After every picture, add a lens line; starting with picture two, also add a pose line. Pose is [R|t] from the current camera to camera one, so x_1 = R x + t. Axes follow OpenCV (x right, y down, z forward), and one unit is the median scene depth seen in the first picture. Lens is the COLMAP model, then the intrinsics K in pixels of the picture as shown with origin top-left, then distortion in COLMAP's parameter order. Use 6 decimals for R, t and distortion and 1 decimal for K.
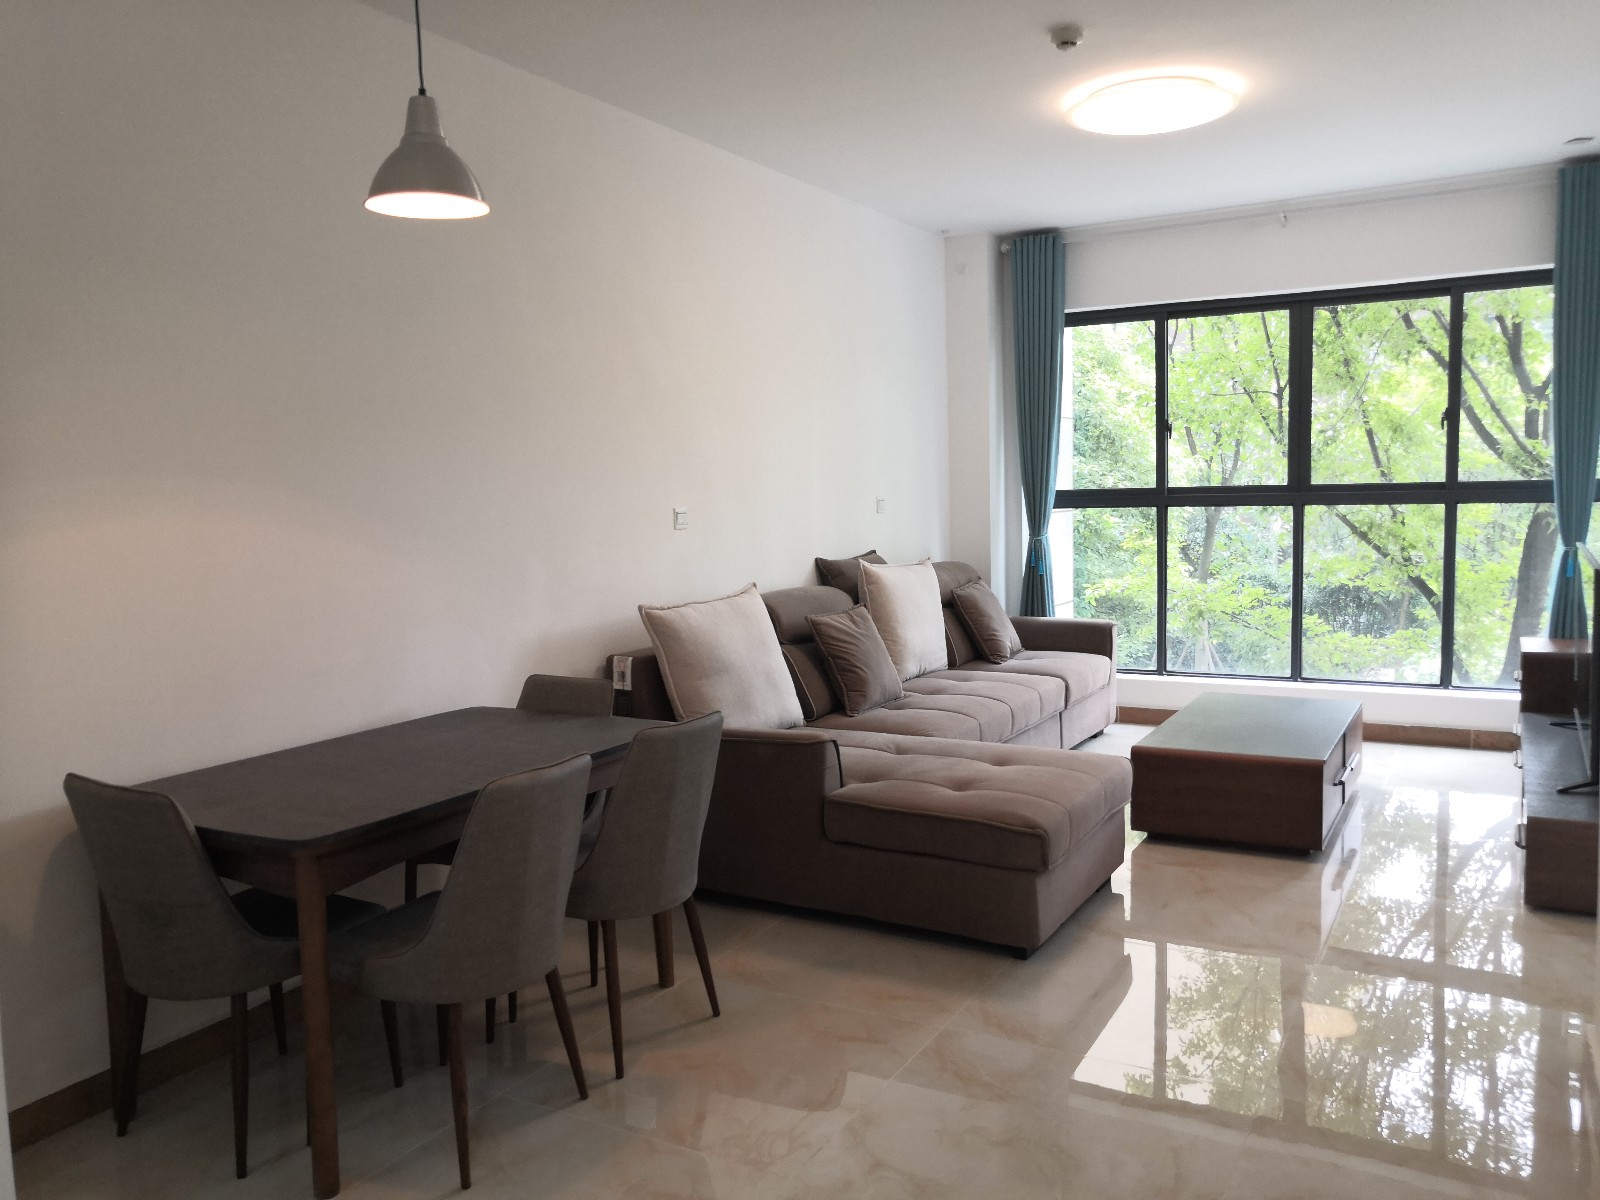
lens RADIAL K [[1255.3, 0, 804.3], [0, 1255.3, 599.7], [0, 0, 1]] dist [-0.014864, 0.030249]
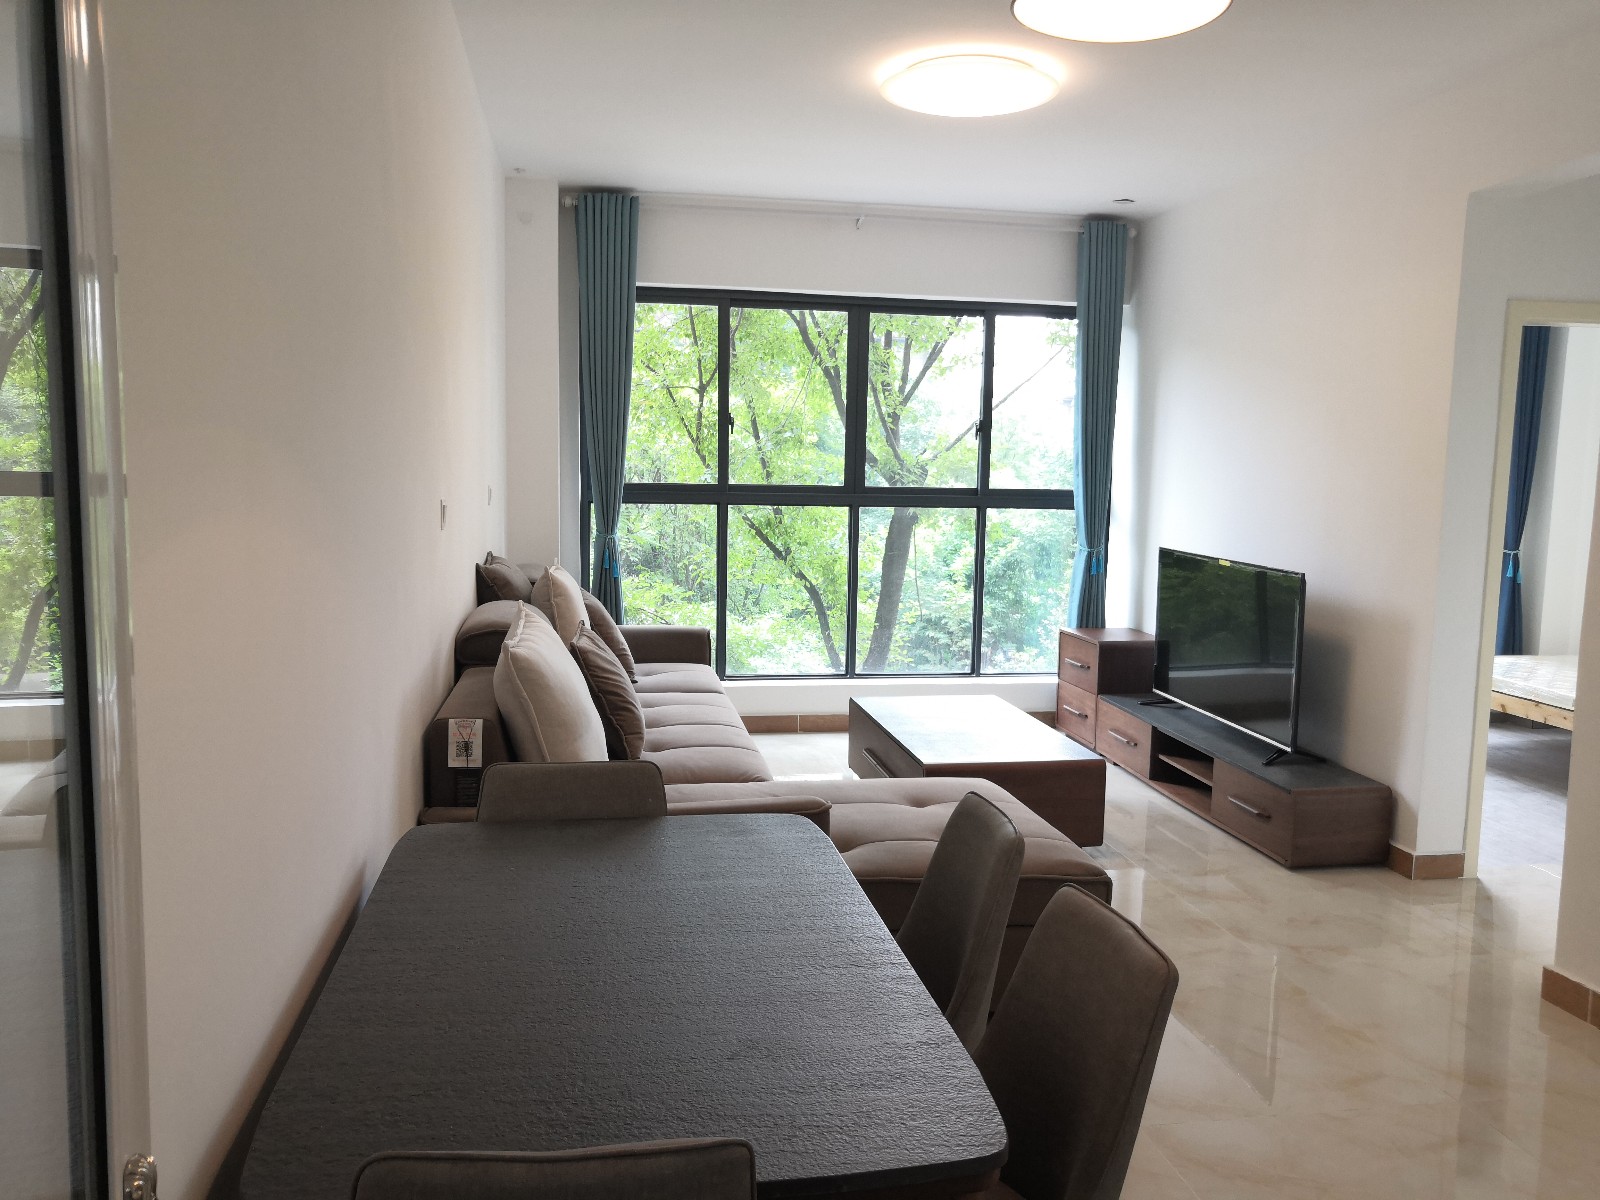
lens RADIAL K [[1255.3, 0, 804.6], [0, 1255.3, 603.4], [0, 0, 1]] dist [-0.014864, 0.030249]
pose [[0.764331, -0.031186, 0.644070, -0.293835], [0.024315, 0.999513, 0.019541, -0.017269], [-0.644366, 0.000725, 0.764717, 0.245043]]
